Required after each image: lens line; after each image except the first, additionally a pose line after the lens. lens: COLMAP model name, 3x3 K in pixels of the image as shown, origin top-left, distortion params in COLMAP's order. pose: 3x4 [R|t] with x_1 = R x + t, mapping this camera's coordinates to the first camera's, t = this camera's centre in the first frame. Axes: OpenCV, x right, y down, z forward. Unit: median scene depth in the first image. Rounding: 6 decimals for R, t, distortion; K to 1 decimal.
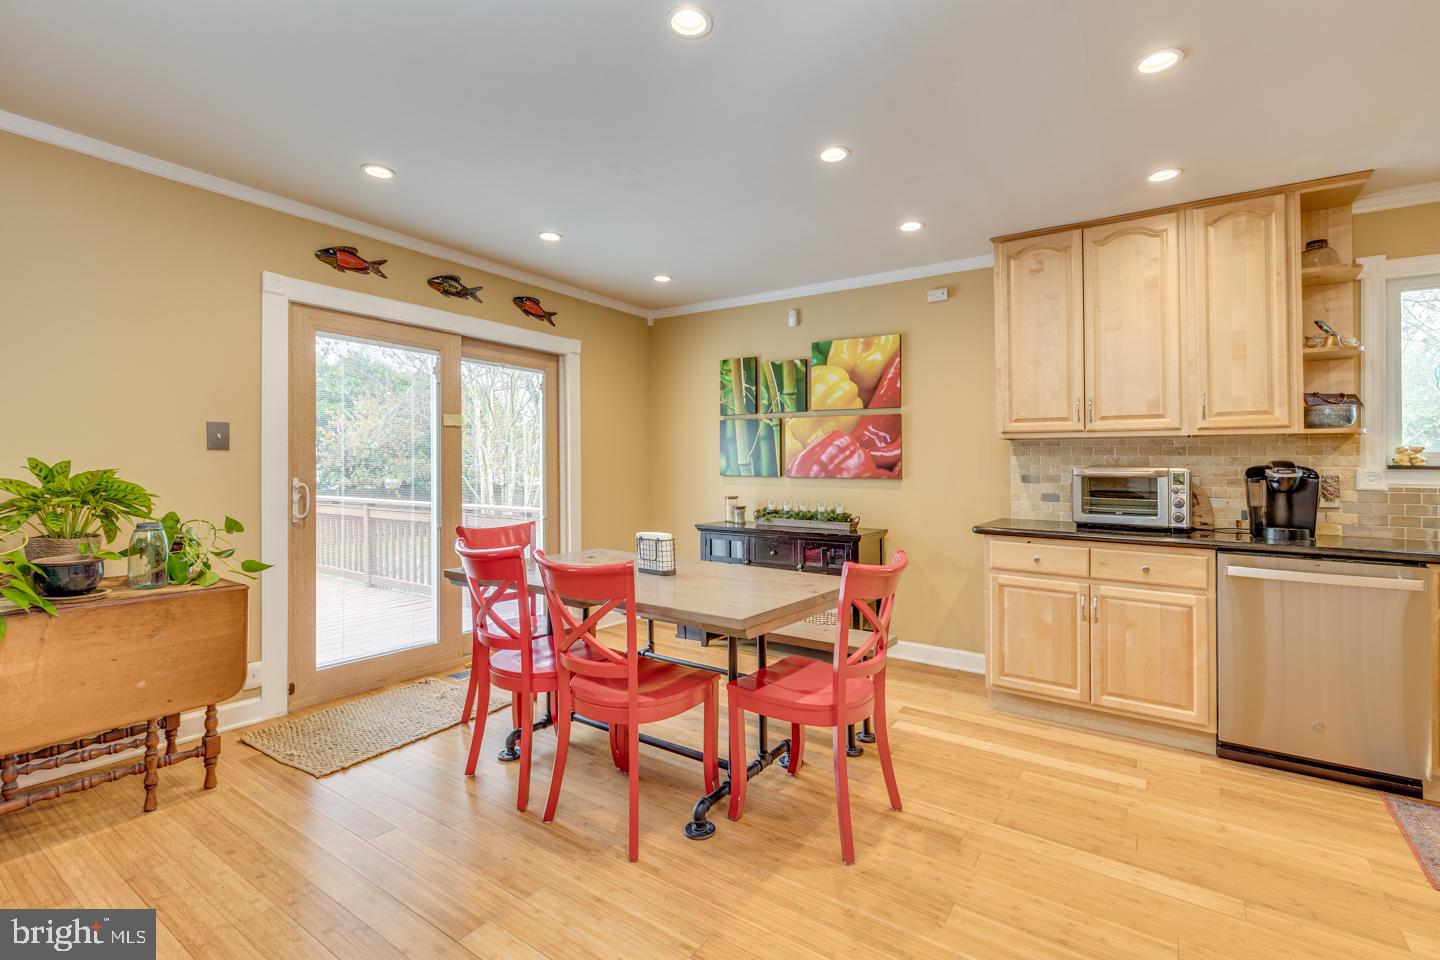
lens RADIAL K [[659.7, 0, 722.0], [0, 659.7, 458.1], [0, 0, 1]] dist [0.005850, -0.000263]
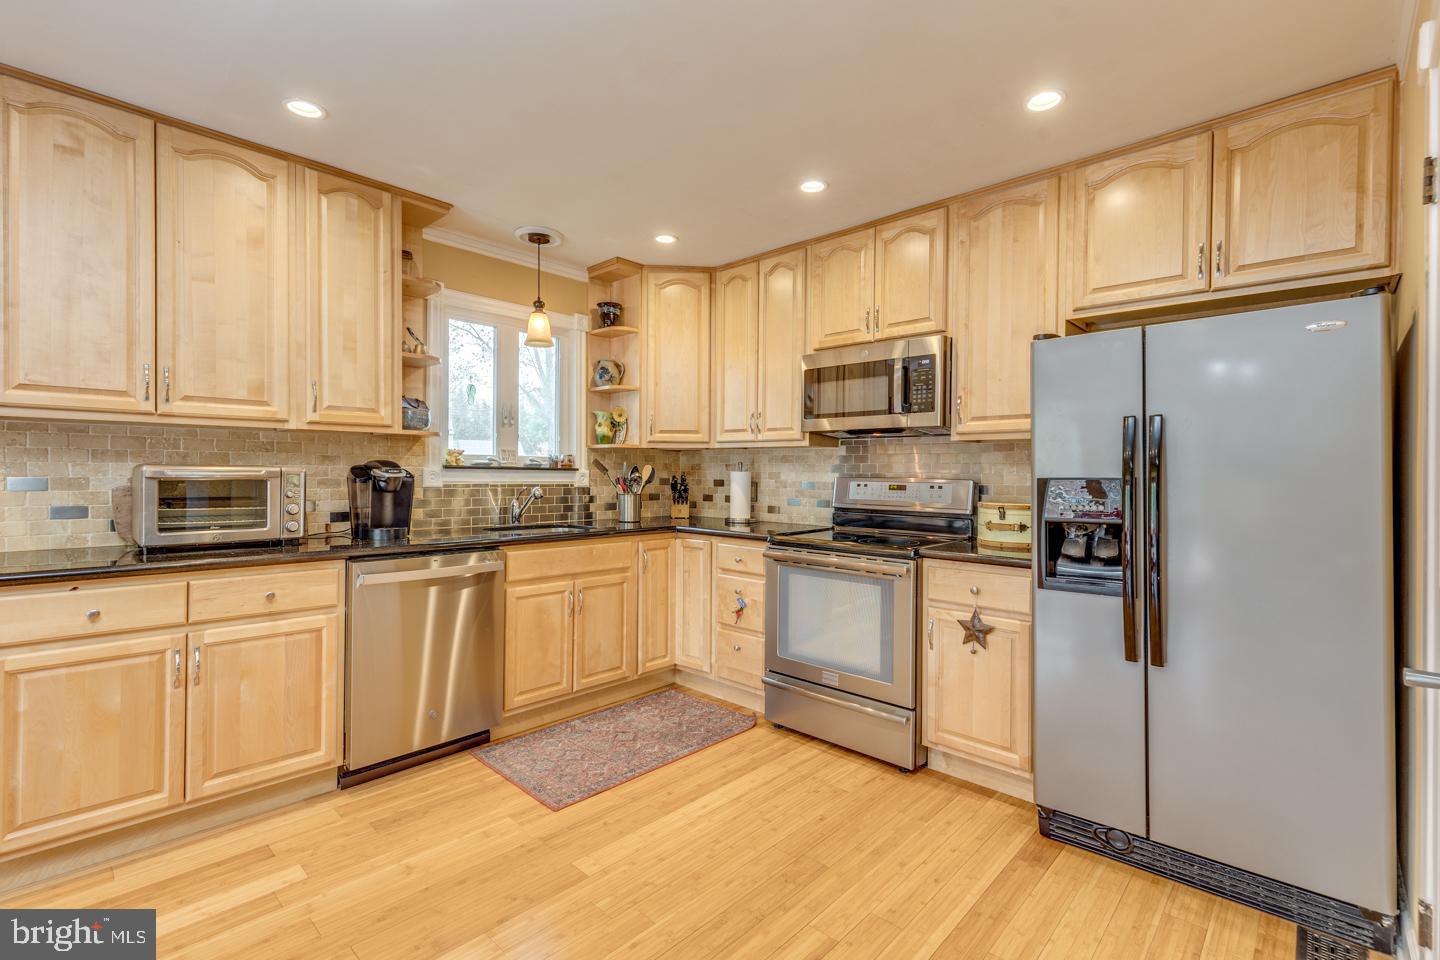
lens RADIAL K [[648.1, 0, 719.4], [0, 648.1, 470.4], [0, 0, 1]] dist [0.007496, -0.000225]
pose [[0.153114, -0.001800, 0.988207, -0.039075], [-0.019495, 0.999798, 0.004841, 0.003532], [-0.988016, -0.020007, 0.153048, 0.321988]]
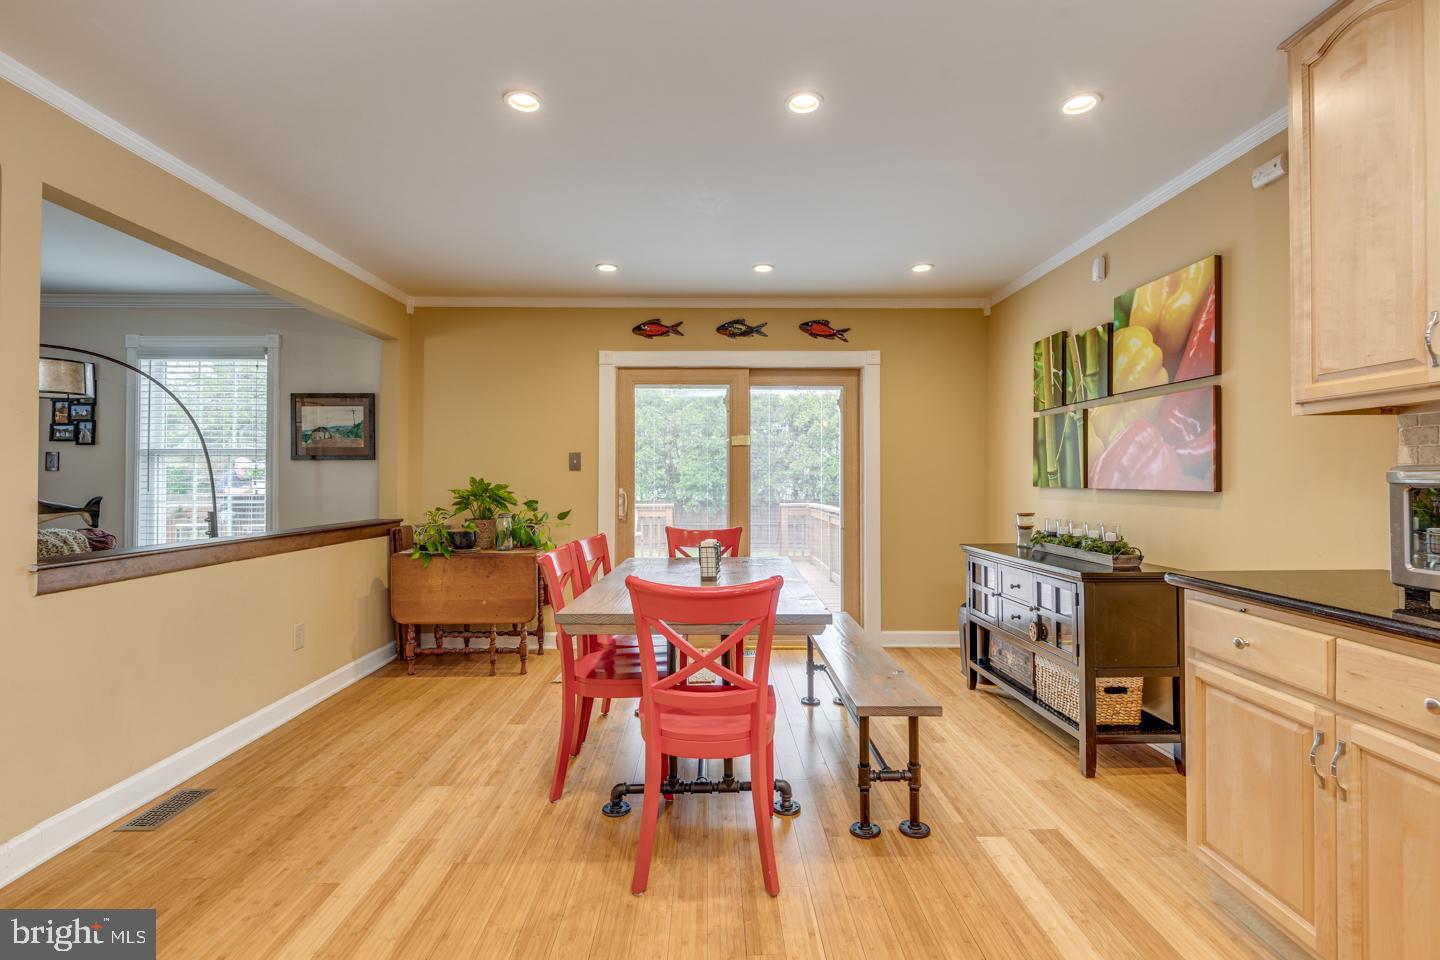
lens RADIAL K [[649.9, 0, 720.9], [0, 649.9, 475.5], [0, 0, 1]] dist [0.005739, -0.001330]
pose [[0.576540, -0.015652, -0.816919, 0.652188], [0.020582, 0.999777, -0.004630, 0.012917], [0.816809, -0.014145, 0.576734, 0.358440]]
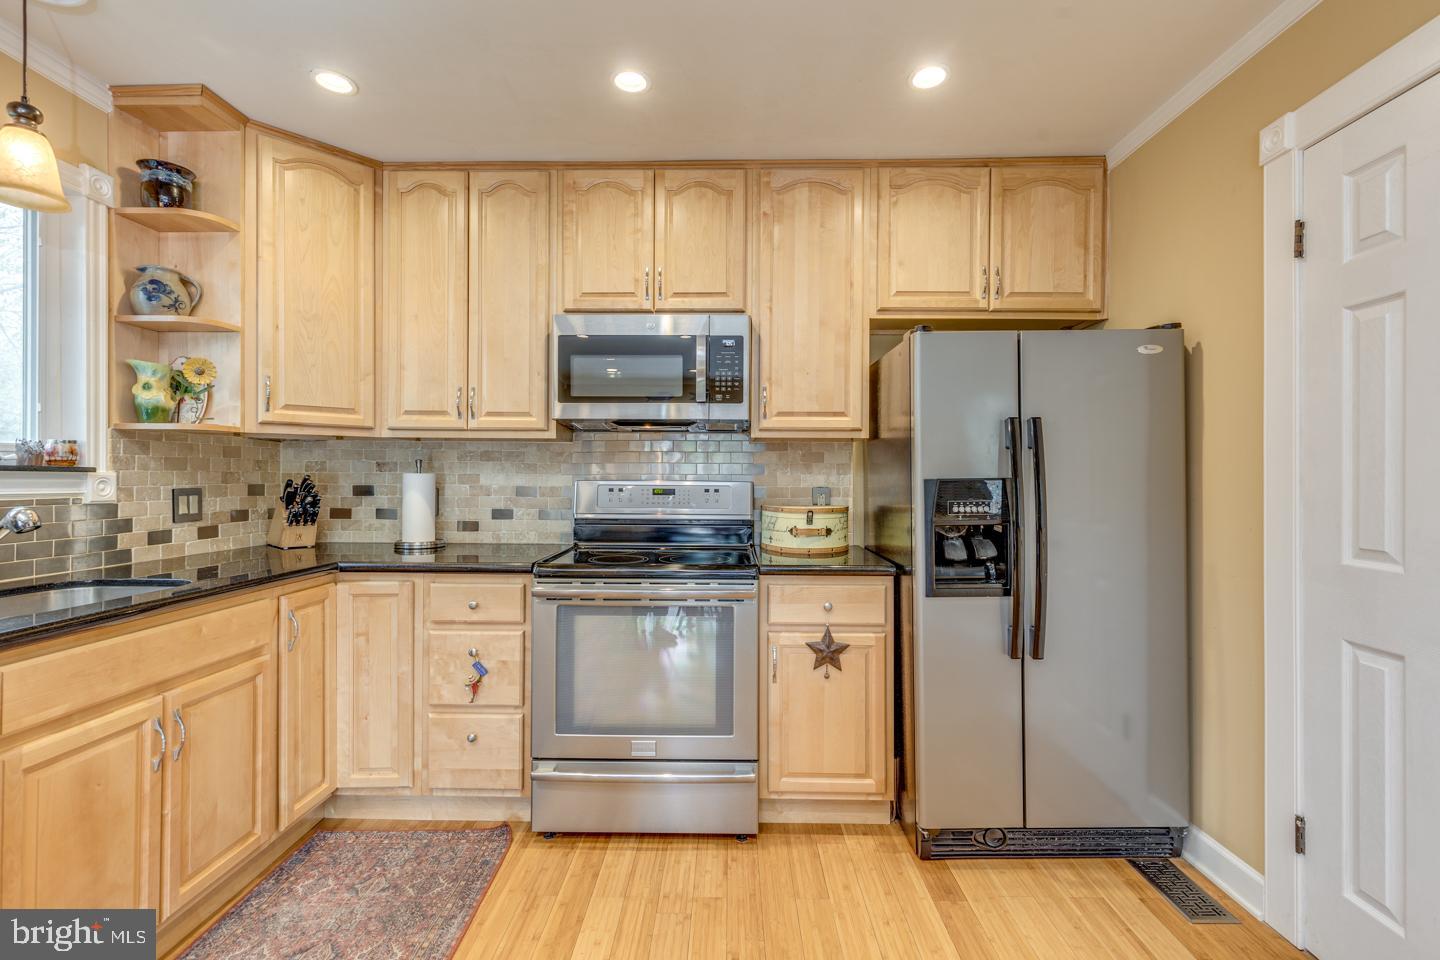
lens RADIAL K [[649.9, 0, 720.9], [0, 649.9, 475.5], [0, 0, 1]] dist [0.005739, -0.001330]
pose [[-0.550531, -0.004885, 0.834801, 0.265257], [-0.017482, 0.999831, -0.005678, 0.011673], [-0.834632, -0.017720, -0.550523, 0.613281]]
